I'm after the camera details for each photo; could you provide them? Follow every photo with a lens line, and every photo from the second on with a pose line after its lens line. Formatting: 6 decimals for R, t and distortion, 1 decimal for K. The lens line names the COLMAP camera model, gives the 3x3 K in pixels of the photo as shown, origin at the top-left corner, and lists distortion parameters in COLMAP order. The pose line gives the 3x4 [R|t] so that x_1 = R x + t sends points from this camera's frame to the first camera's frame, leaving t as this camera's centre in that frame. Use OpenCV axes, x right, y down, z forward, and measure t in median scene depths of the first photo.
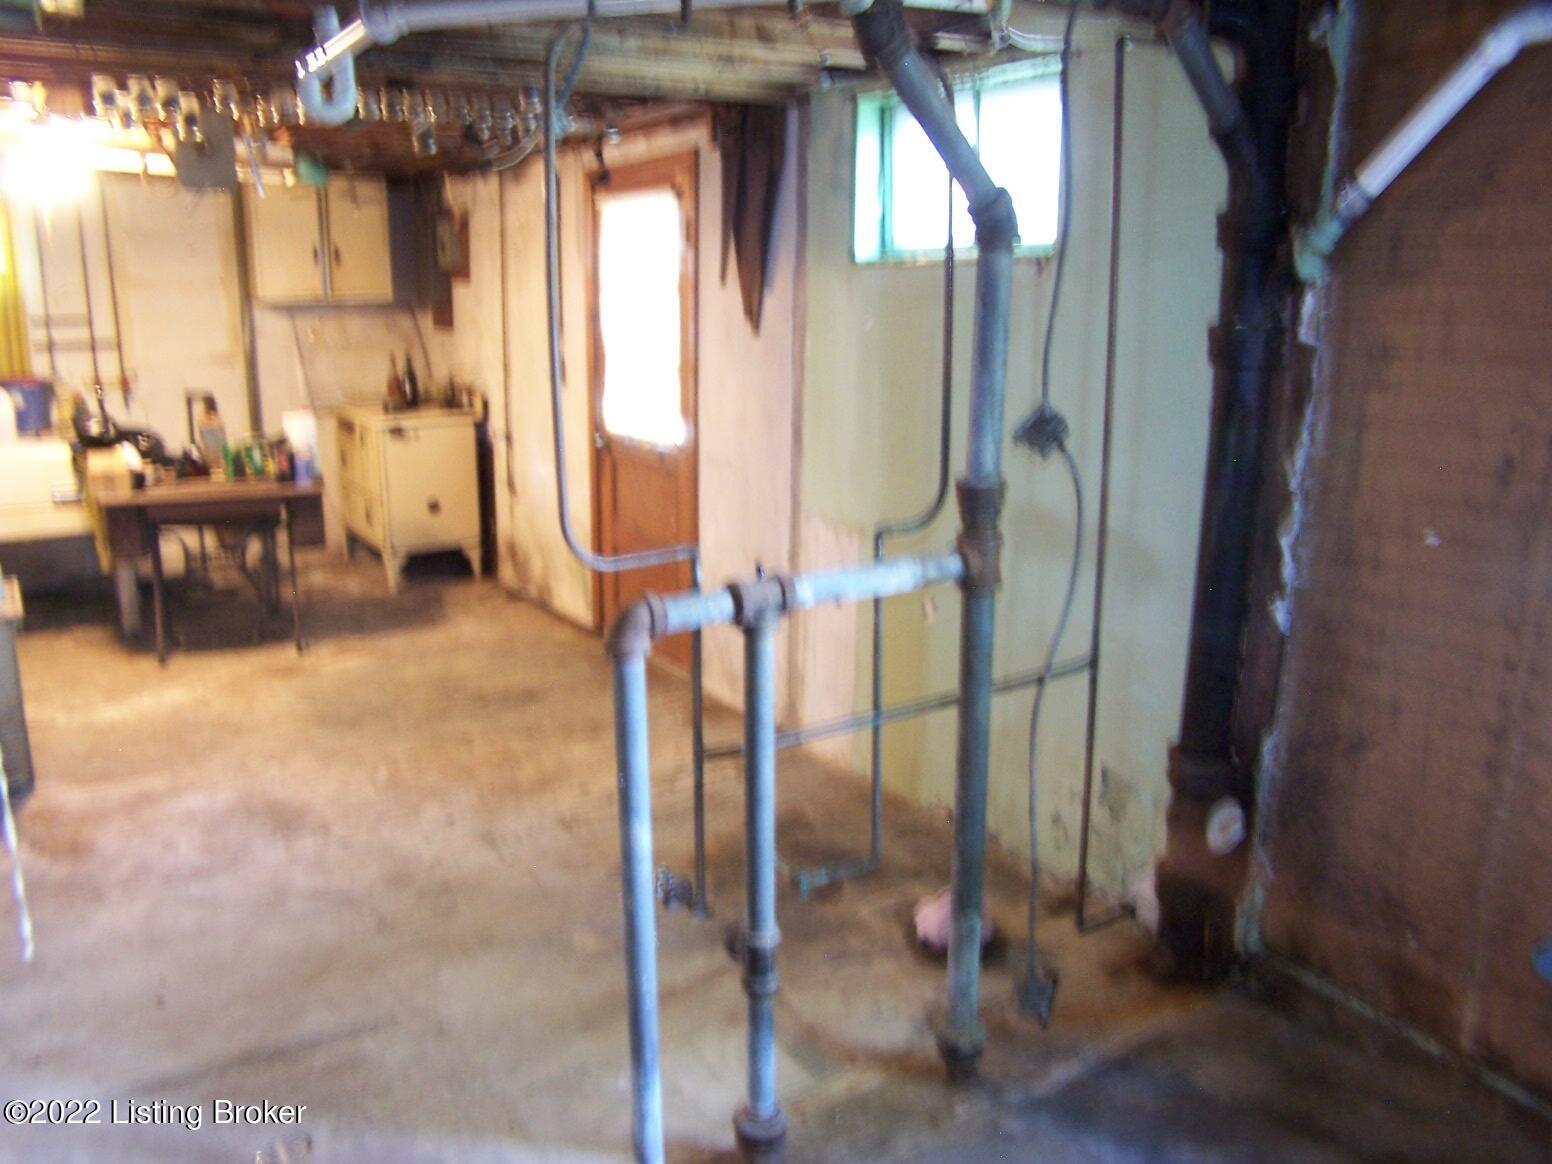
lens RADIAL K [[1272.3, 0, 776.0], [0, 1272.3, 582.0], [0, 0, 1]] dist [-0.078030, 0.003686]
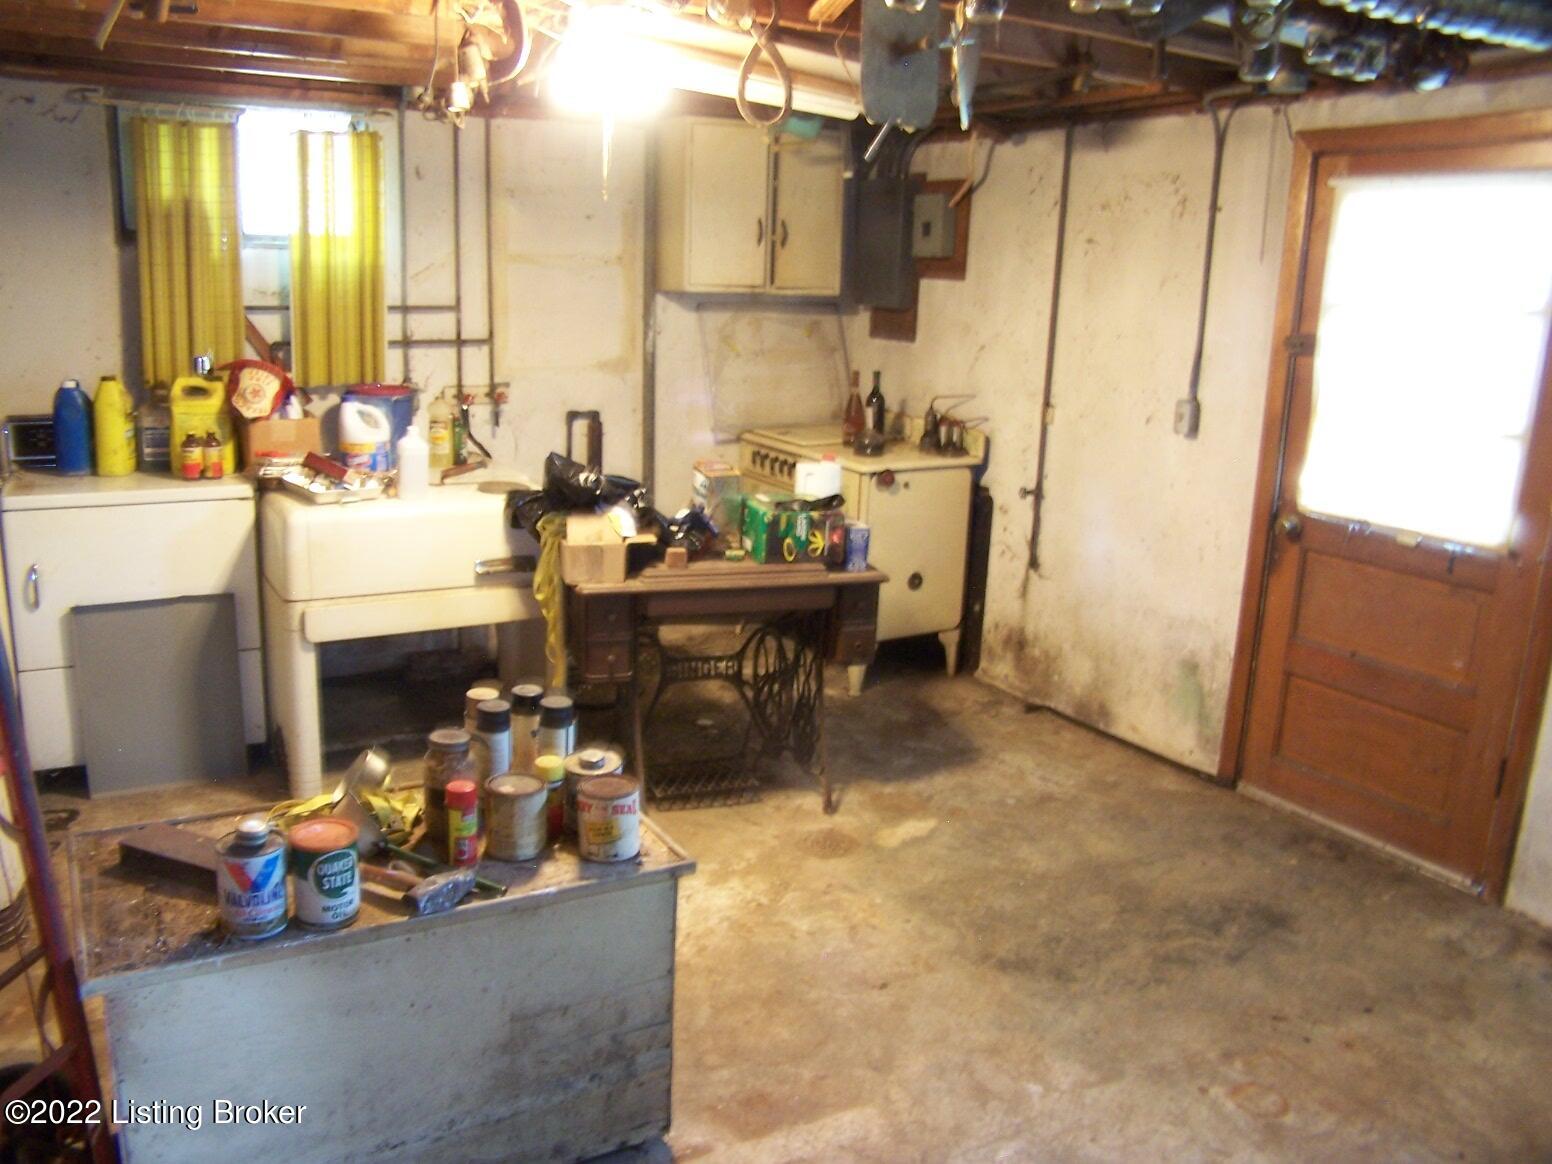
lens RADIAL K [[1272.3, 0, 776.0], [0, 1272.3, 582.0], [0, 0, 1]] dist [-0.078030, 0.003686]
pose [[0.999290, 0.034940, 0.014117, -0.373474], [-0.035139, 0.999283, 0.014067, -0.067966], [-0.013616, -0.014553, 0.999801, 0.257539]]
